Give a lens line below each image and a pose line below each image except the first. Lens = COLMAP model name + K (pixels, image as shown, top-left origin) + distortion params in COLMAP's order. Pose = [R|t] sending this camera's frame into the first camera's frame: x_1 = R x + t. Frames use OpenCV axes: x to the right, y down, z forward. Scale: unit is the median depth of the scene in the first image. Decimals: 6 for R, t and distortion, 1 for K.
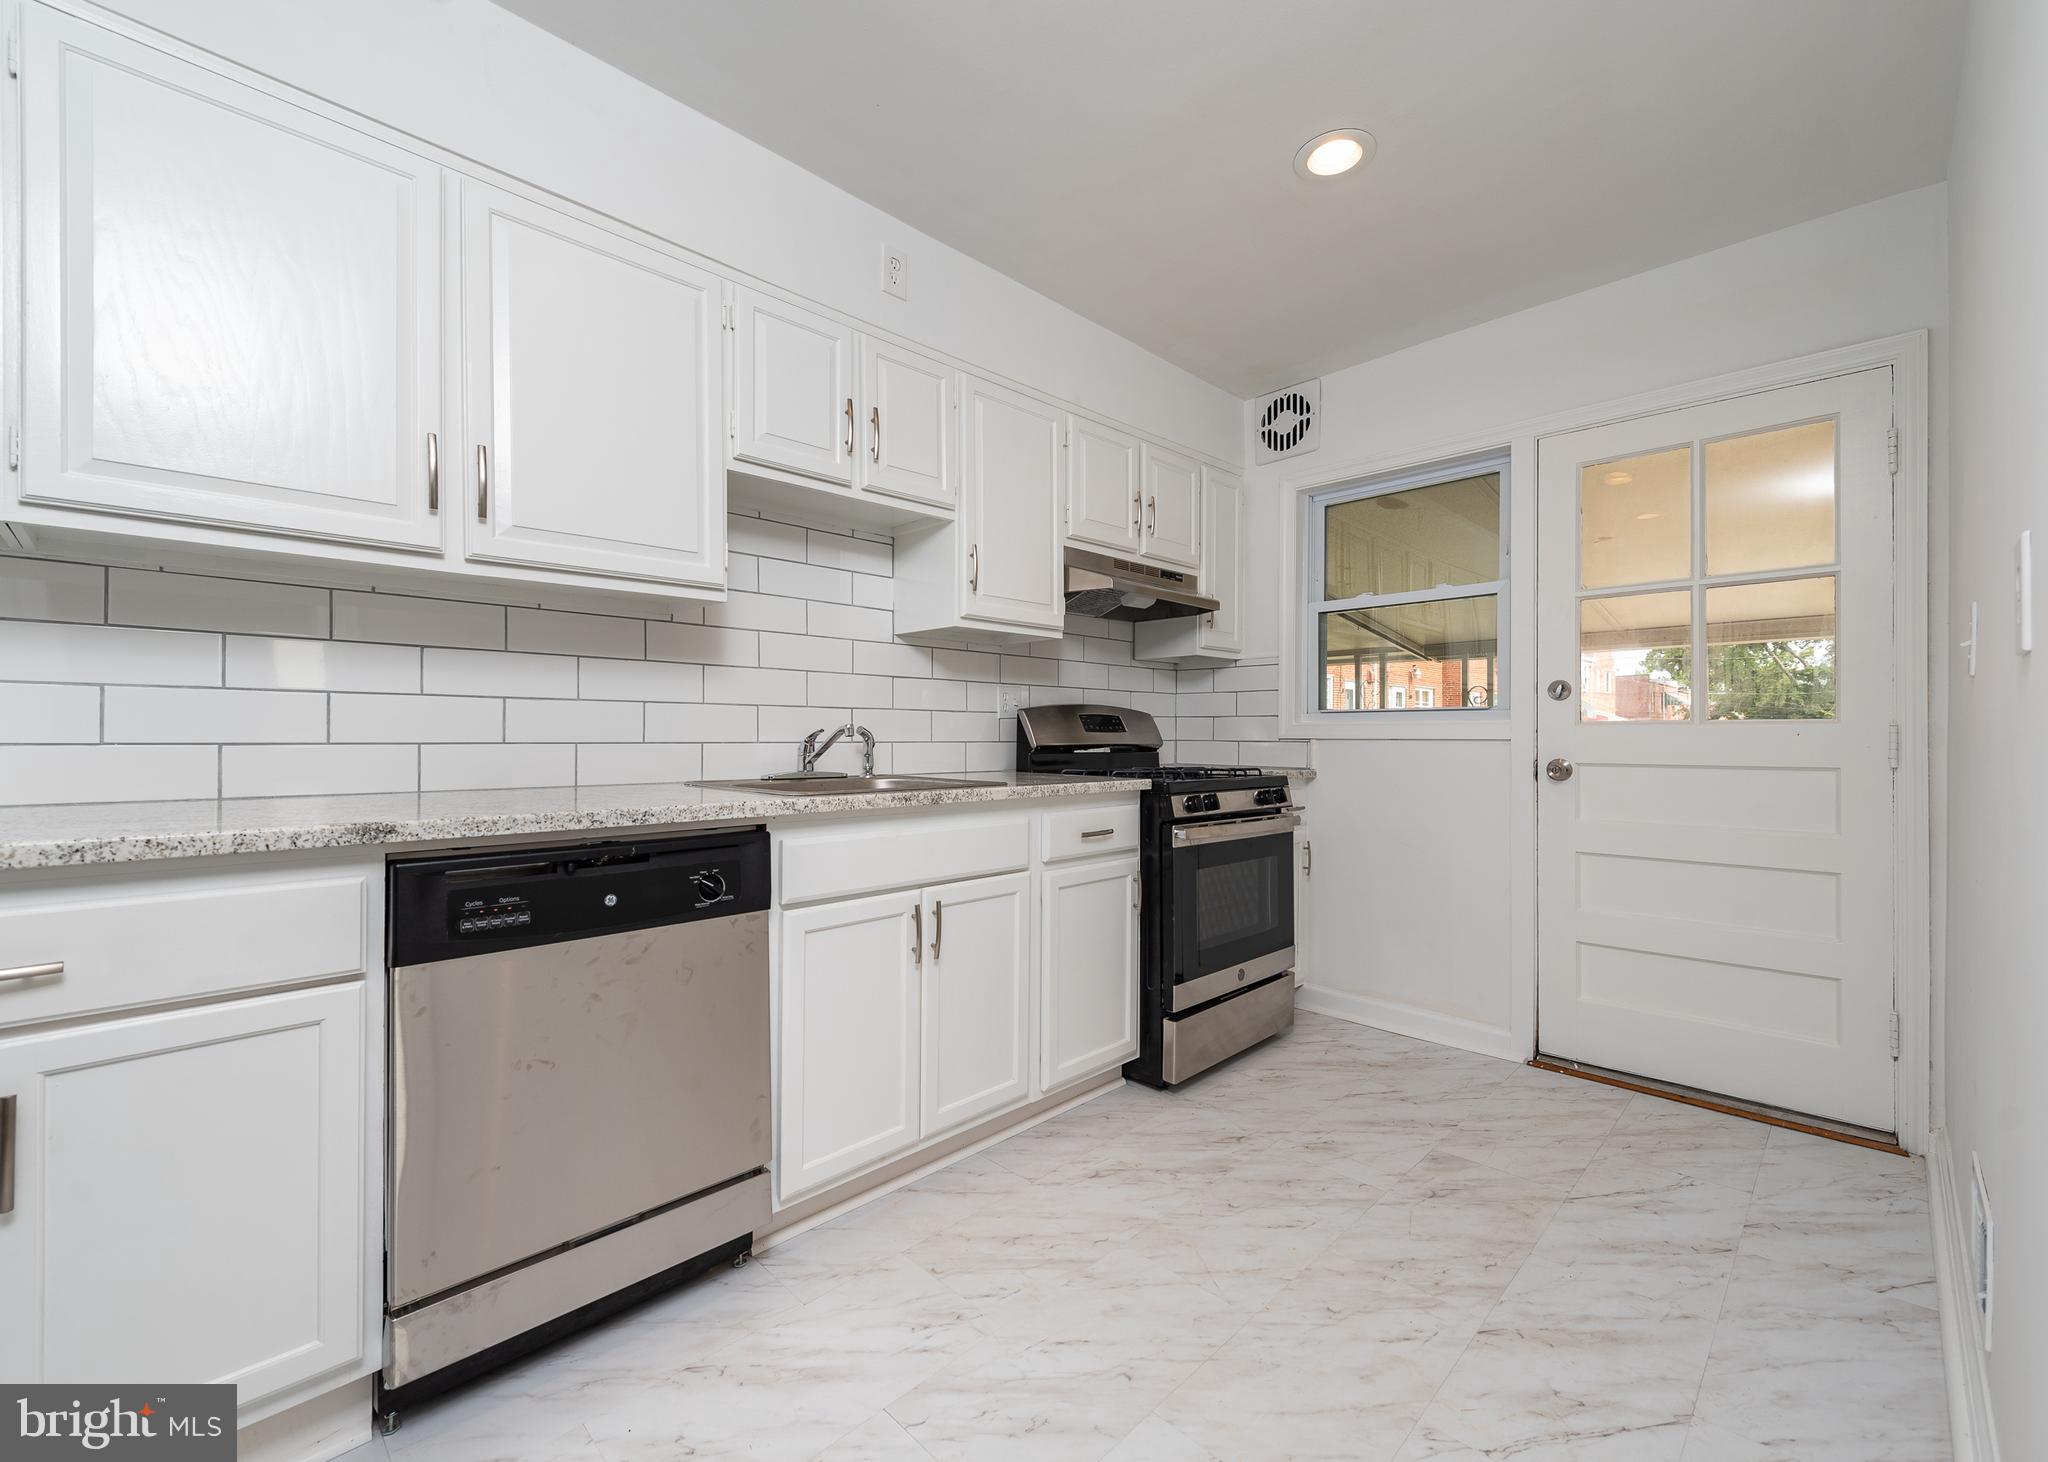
lens RADIAL K [[855.8, 0, 1030.9], [0, 855.8, 730.7], [0, 0, 1]] dist [0.007455, -0.000252]
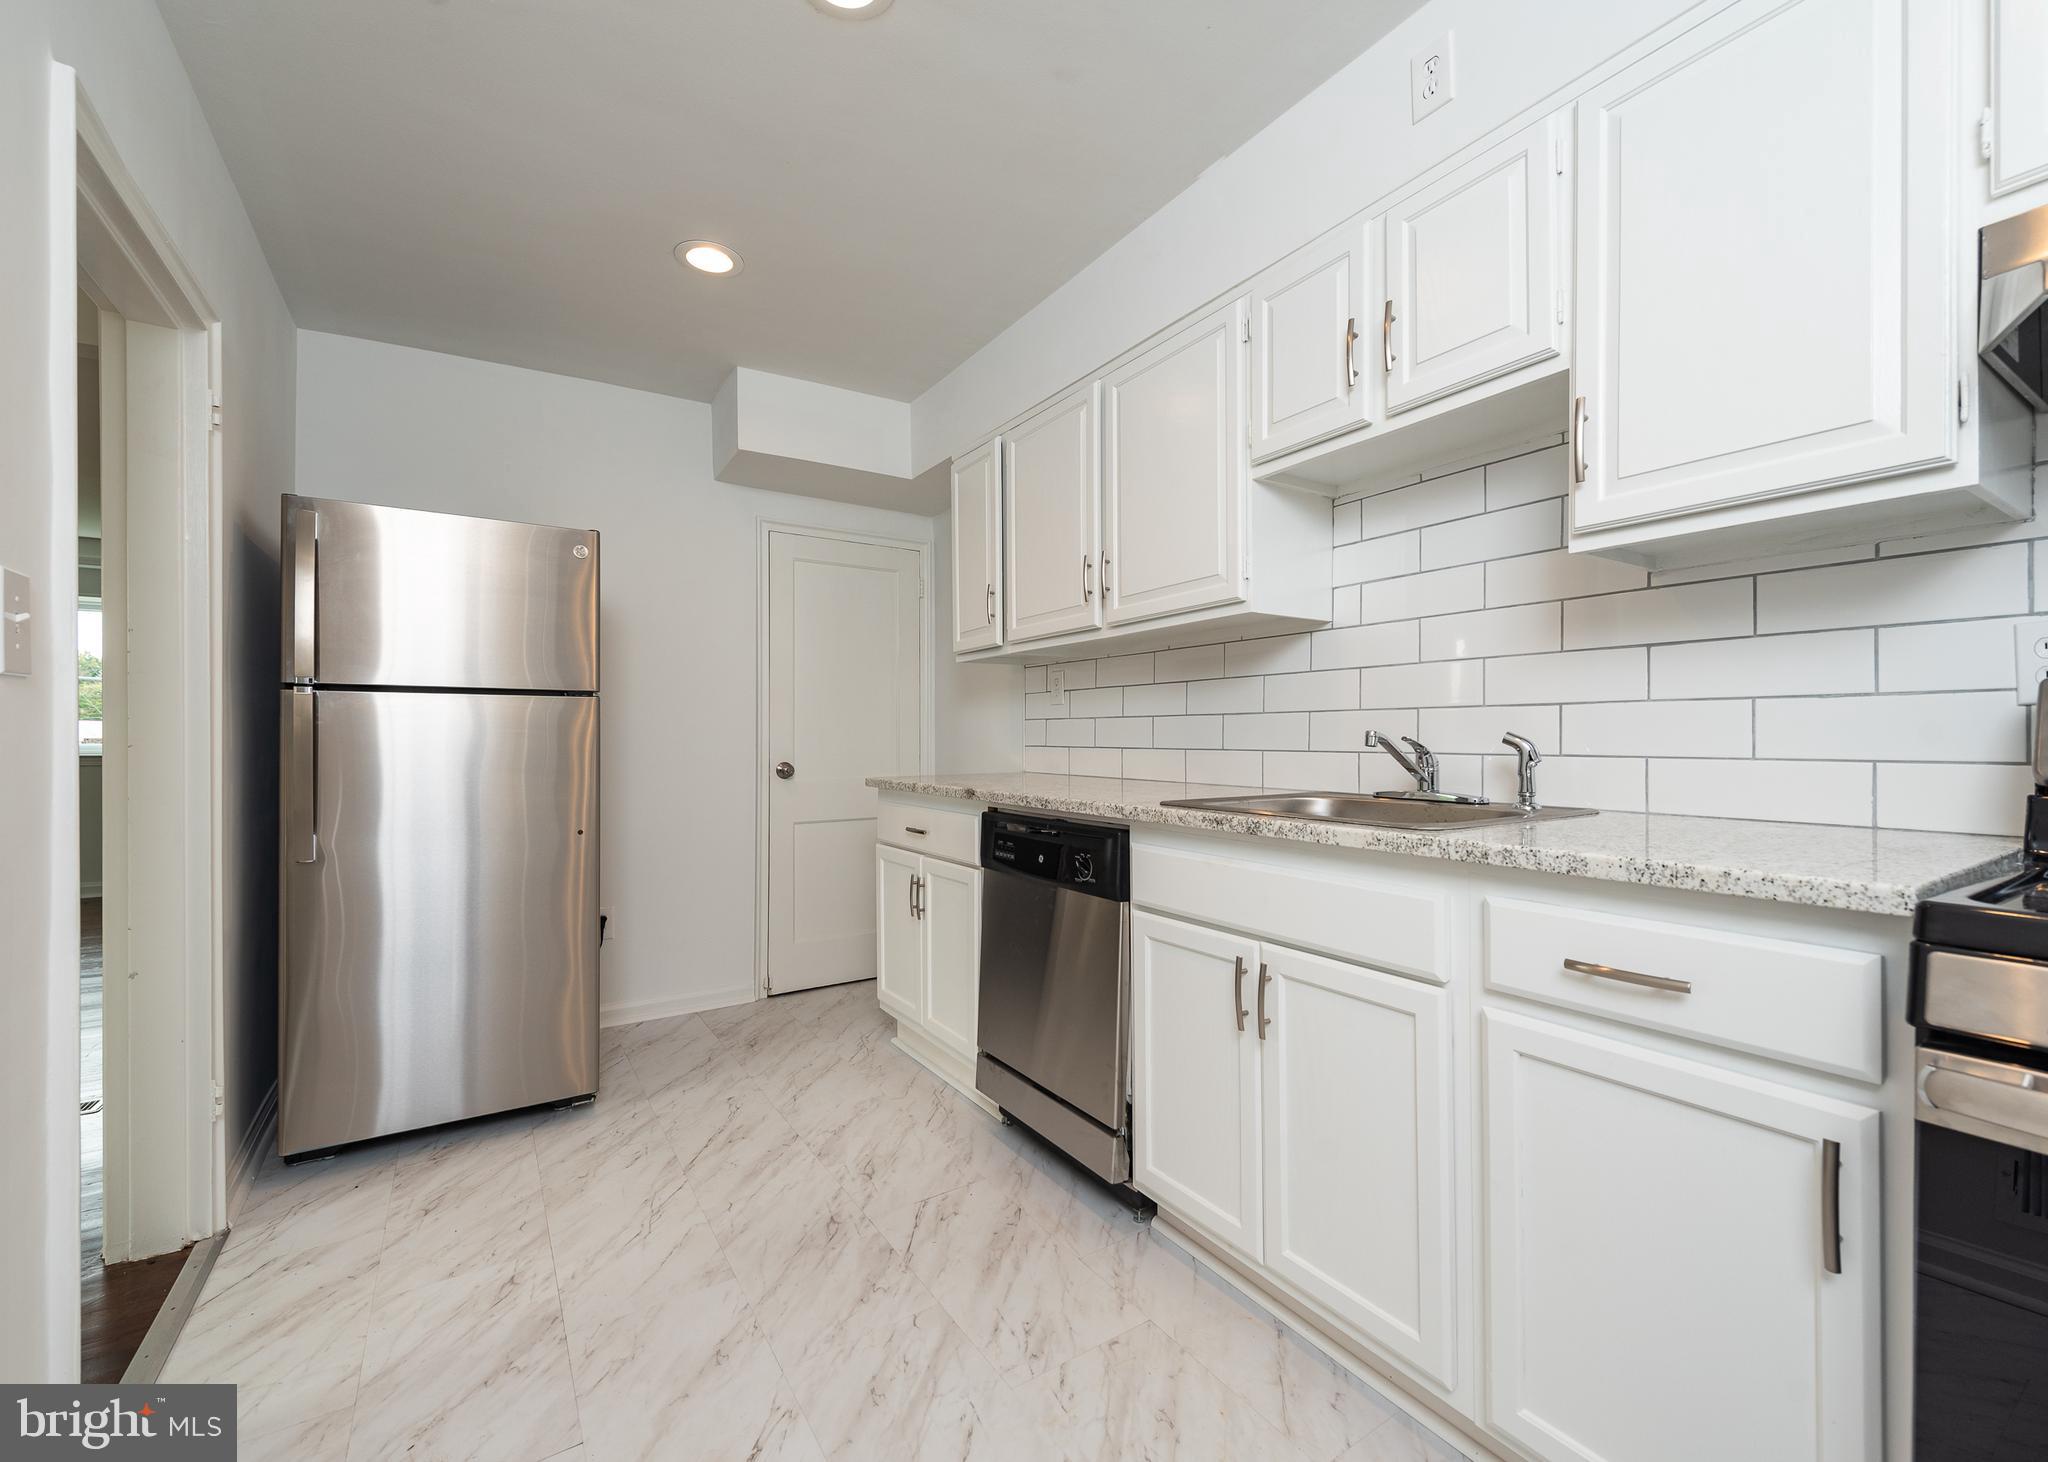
lens RADIAL K [[855.8, 0, 1030.7], [0, 855.8, 740.4], [0, 0, 1]] dist [0.007455, -0.000252]
pose [[-0.218331, -0.008191, -0.975840, 0.767971], [-0.002081, 0.999966, -0.007927, 0.008769], [0.975873, 0.000300, -0.218341, 1.086724]]
